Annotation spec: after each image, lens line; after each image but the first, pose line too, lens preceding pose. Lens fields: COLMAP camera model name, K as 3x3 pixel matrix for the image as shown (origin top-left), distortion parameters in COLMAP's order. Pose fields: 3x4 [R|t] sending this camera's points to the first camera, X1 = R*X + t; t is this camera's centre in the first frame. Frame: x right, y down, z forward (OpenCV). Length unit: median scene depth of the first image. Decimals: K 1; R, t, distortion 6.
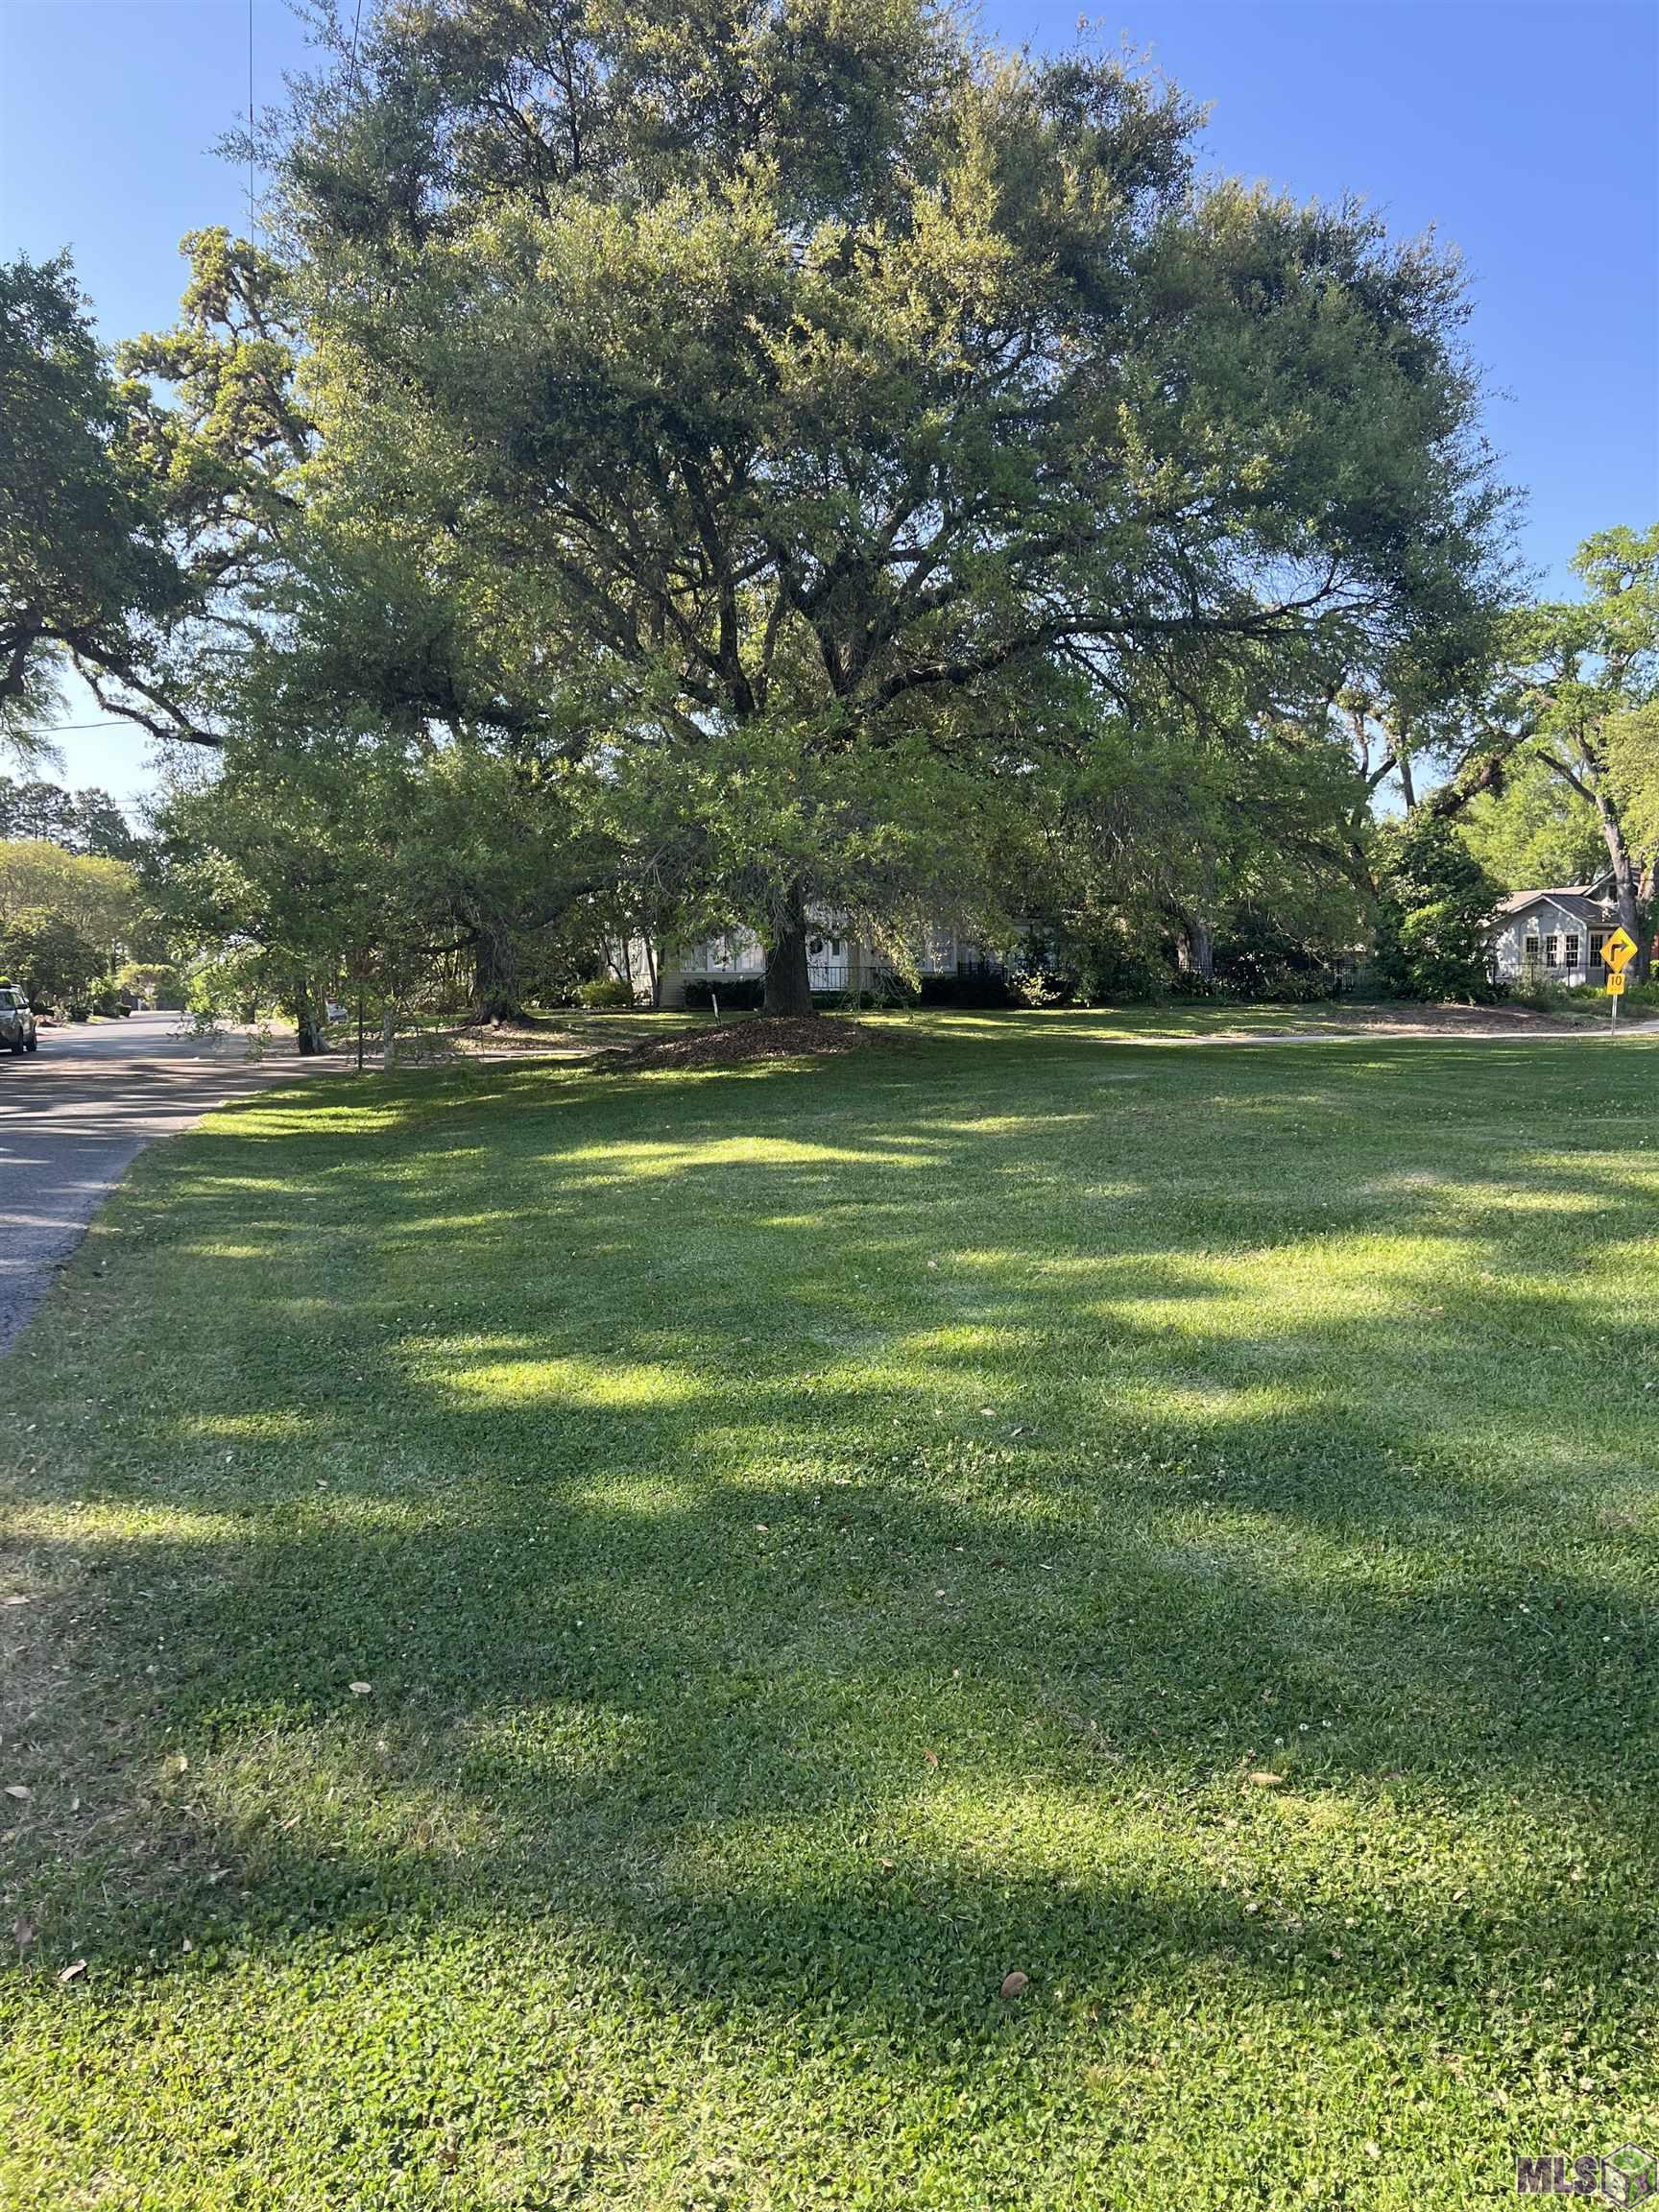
lens RADIAL K [[1679.4, 0, 831.5], [0, 1679.4, 1103.1], [0, 0, 1]] dist [0.035372, -0.005848]
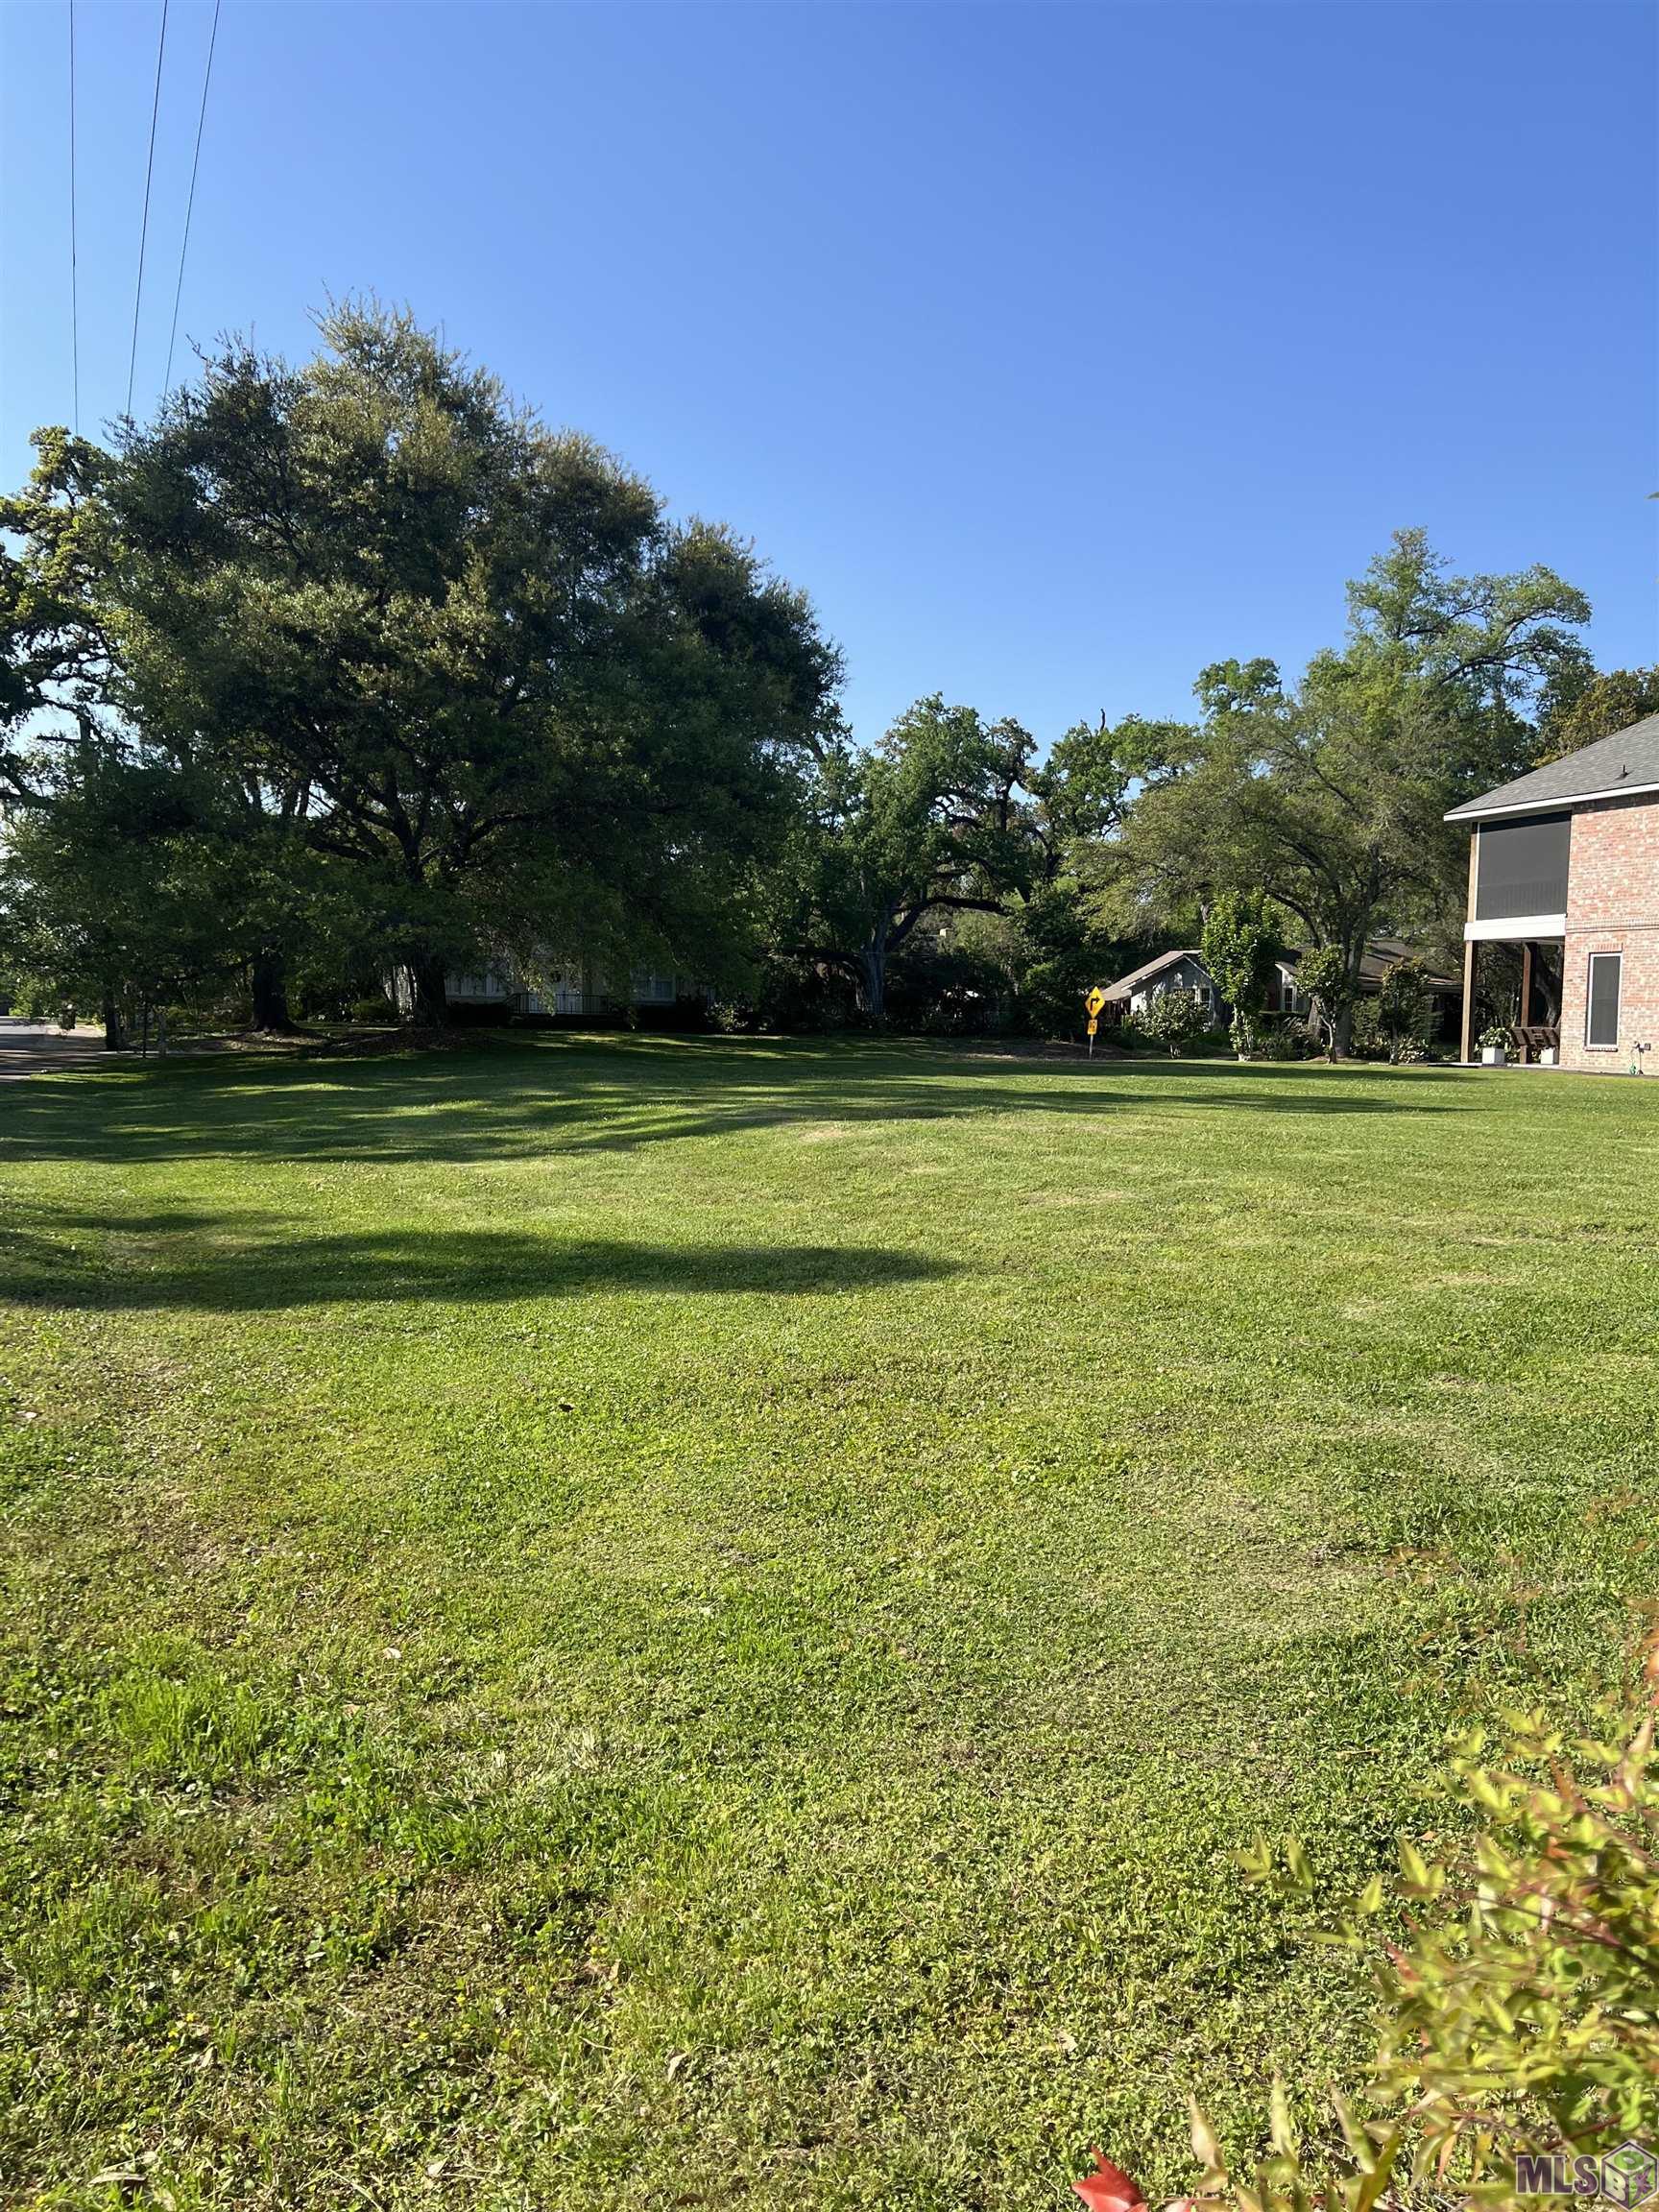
lens RADIAL K [[1679.4, 0, 825.9], [0, 1679.4, 1109.8], [0, 0, 1]] dist [0.035372, -0.005848]
pose [[0.995859, 0.026958, 0.086827, 0.130617], [-0.025829, 0.999567, -0.014094, 0.022922], [-0.087170, 0.011793, 0.996124, -0.360320]]
